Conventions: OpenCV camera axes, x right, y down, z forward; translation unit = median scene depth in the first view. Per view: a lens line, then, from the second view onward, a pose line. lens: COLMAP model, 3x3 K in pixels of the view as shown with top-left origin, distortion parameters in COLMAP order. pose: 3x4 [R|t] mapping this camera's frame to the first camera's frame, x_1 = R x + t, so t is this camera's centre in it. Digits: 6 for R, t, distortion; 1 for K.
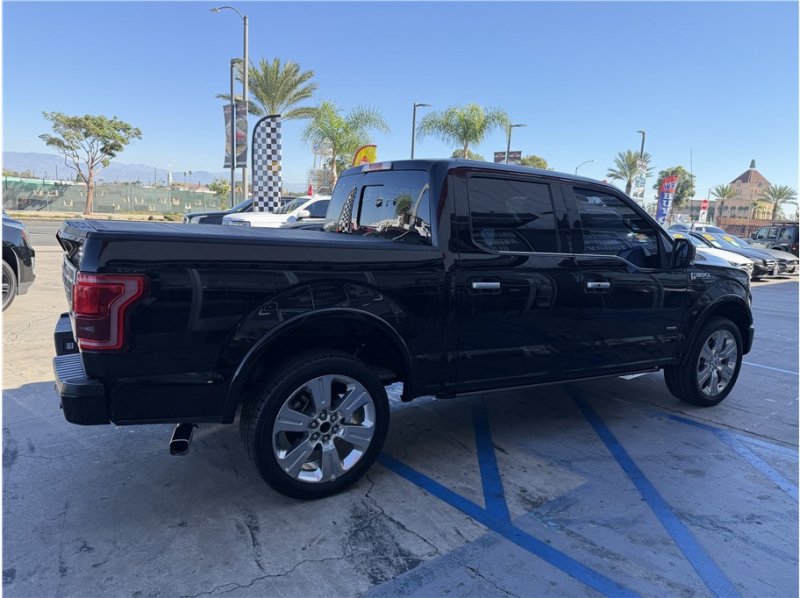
lens RADIAL K [[571.9, 0, 399.2], [0, 571.9, 302.1], [0, 0, 1]] dist [0.014406, -0.027412]
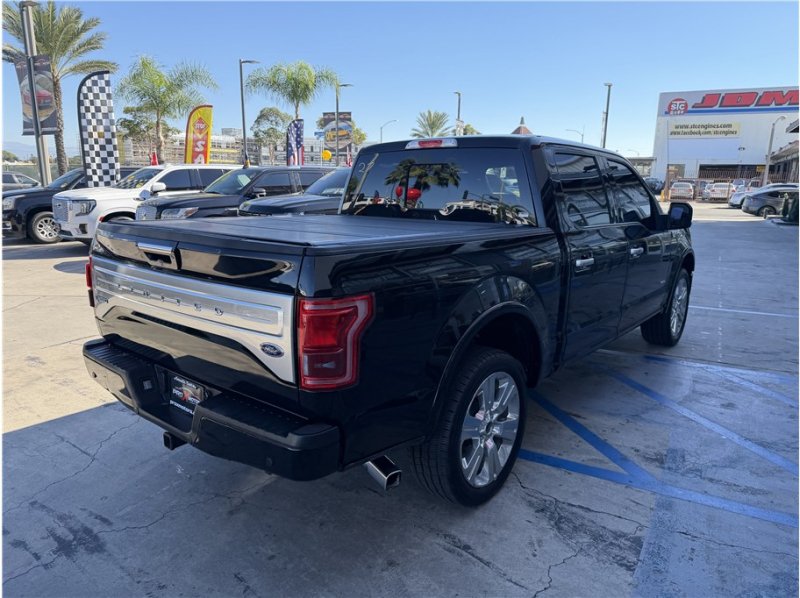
lens RADIAL K [[571.9, 0, 408.1], [0, 571.9, 298.3], [0, 0, 1]] dist [0.014406, -0.027412]
pose [[0.937869, -0.109291, 0.329329, -0.365858], [0.089302, 0.993156, 0.075273, -0.052716], [-0.335302, -0.041186, 0.941210, 0.103209]]
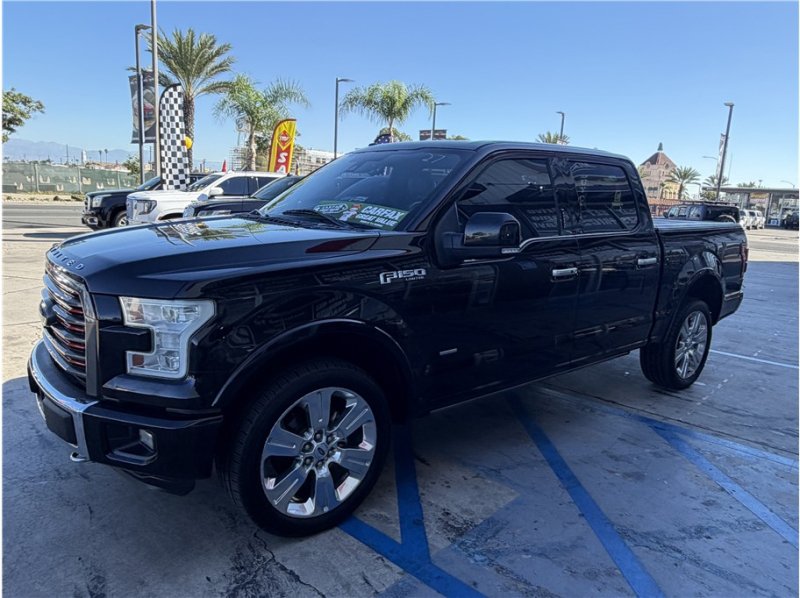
lens RADIAL K [[571.9, 0, 395.4], [0, 571.9, 284.6], [0, 0, 1]] dist [0.014406, -0.027412]
pose [[0.993018, -0.017773, 0.116618, 0.035553], [0.017259, 0.999836, 0.005415, -0.011243], [-0.116695, -0.003365, 0.993162, 0.120279]]
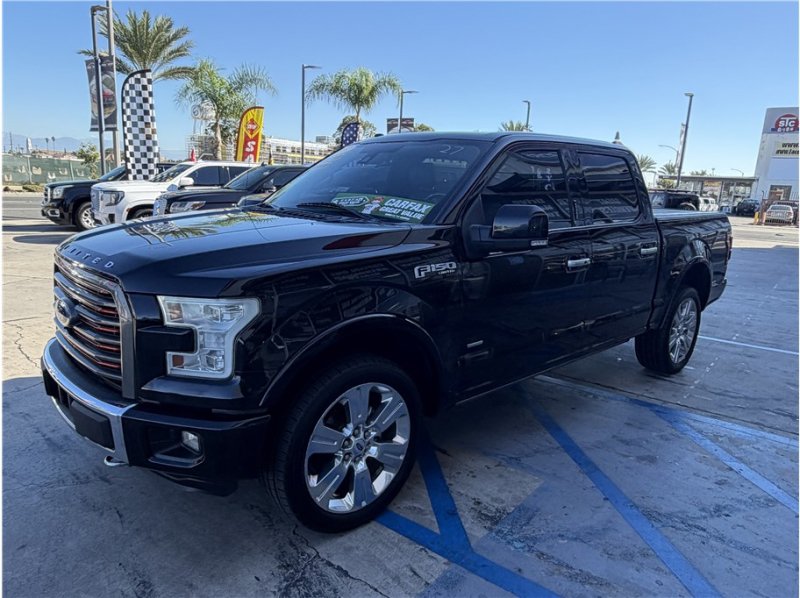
lens RADIAL K [[571.9, 0, 397.1], [0, 571.9, 293.5], [0, 0, 1]] dist [0.014406, -0.027412]
pose [[0.982691, -0.037497, 0.181416, -0.033260], [0.030587, 0.998702, 0.040739, -0.017218], [-0.182708, -0.034485, 0.982562, 0.133917]]
